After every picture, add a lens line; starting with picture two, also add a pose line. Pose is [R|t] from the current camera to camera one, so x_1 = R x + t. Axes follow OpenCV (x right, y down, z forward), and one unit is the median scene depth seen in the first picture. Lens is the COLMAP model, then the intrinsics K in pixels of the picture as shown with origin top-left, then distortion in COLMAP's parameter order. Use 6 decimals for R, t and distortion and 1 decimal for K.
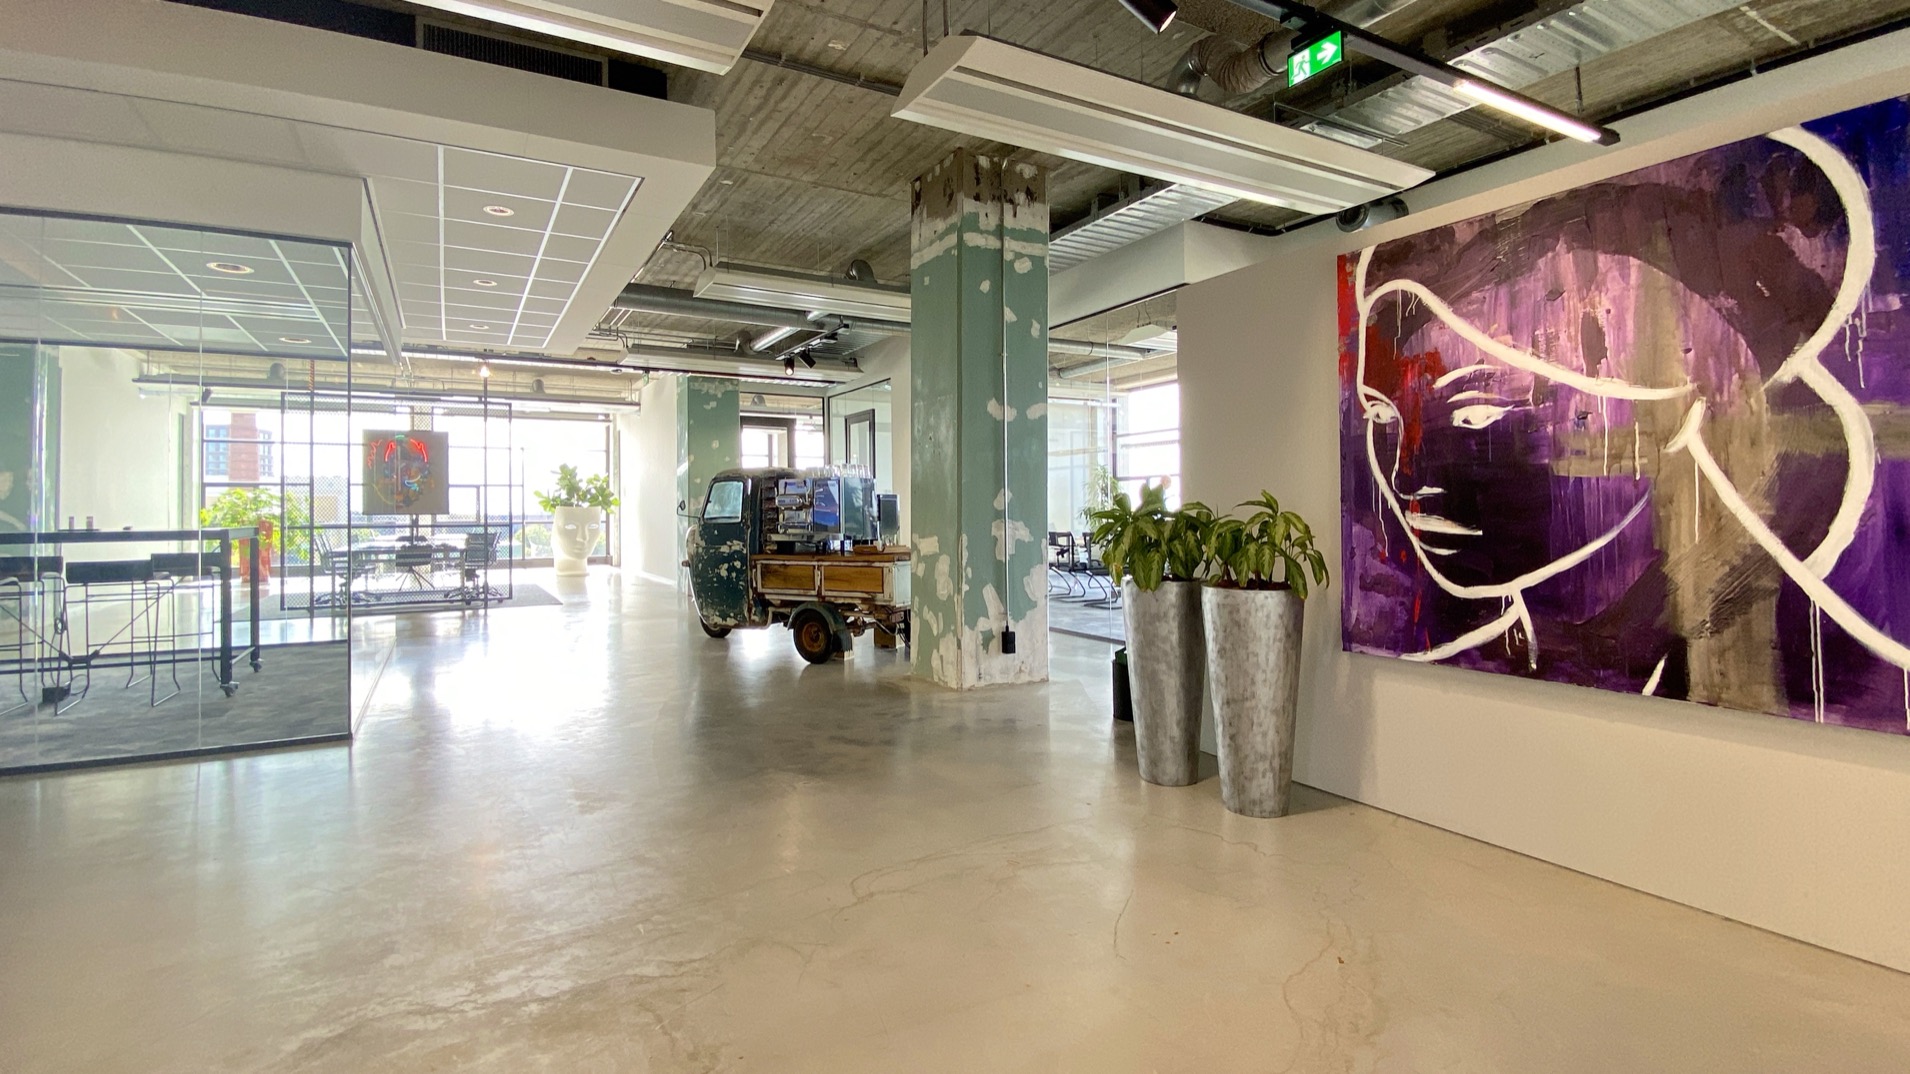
lens RADIAL K [[813.2, 0, 949.0], [0, 813.2, 522.4], [0, 0, 1]] dist [0.000560, -0.000045]
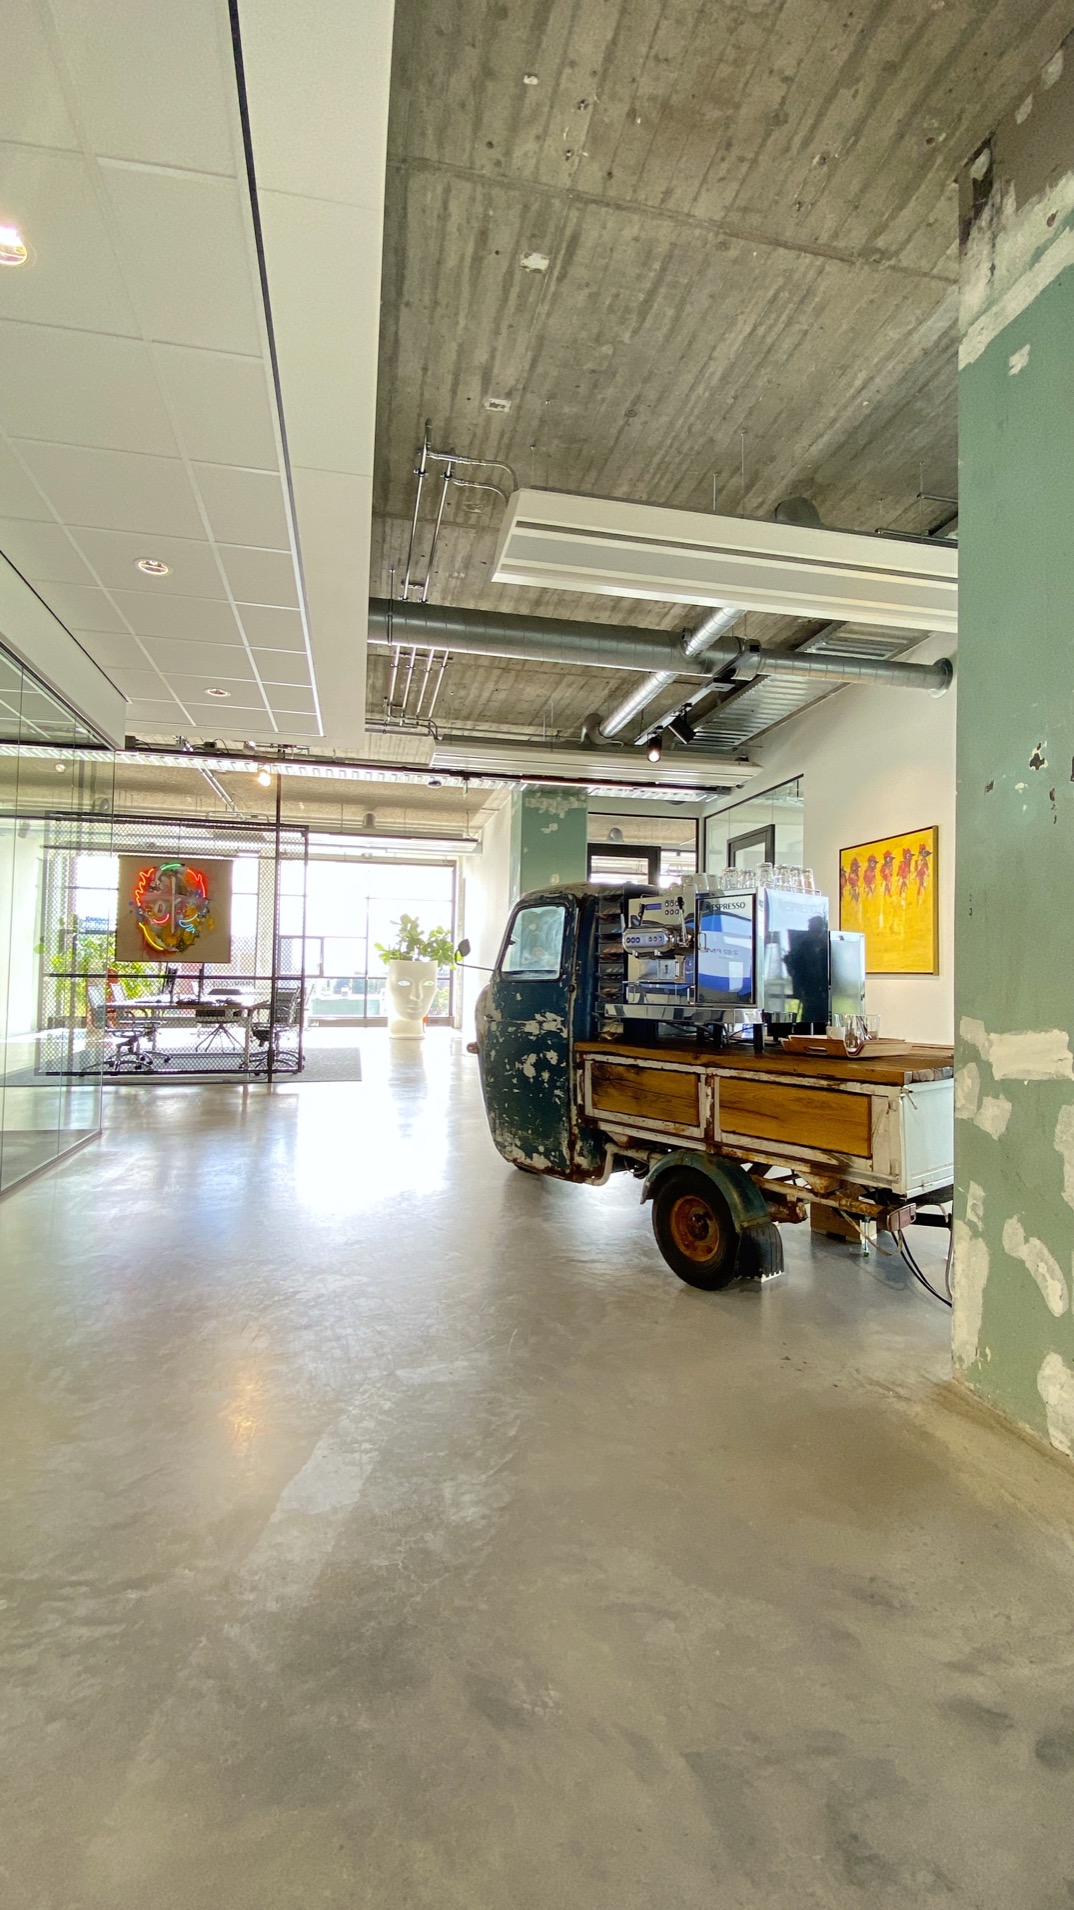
lens RADIAL K [[783.2, 0, 537.0], [0, 783.2, 955.0], [0, 0, 1]] dist [0.032312, -0.000116]
pose [[0.943536, 0.012687, -0.331027, -0.094158], [-0.025627, 0.999067, -0.034754, 0.001838], [0.330278, 0.041275, 0.942981, 0.483902]]
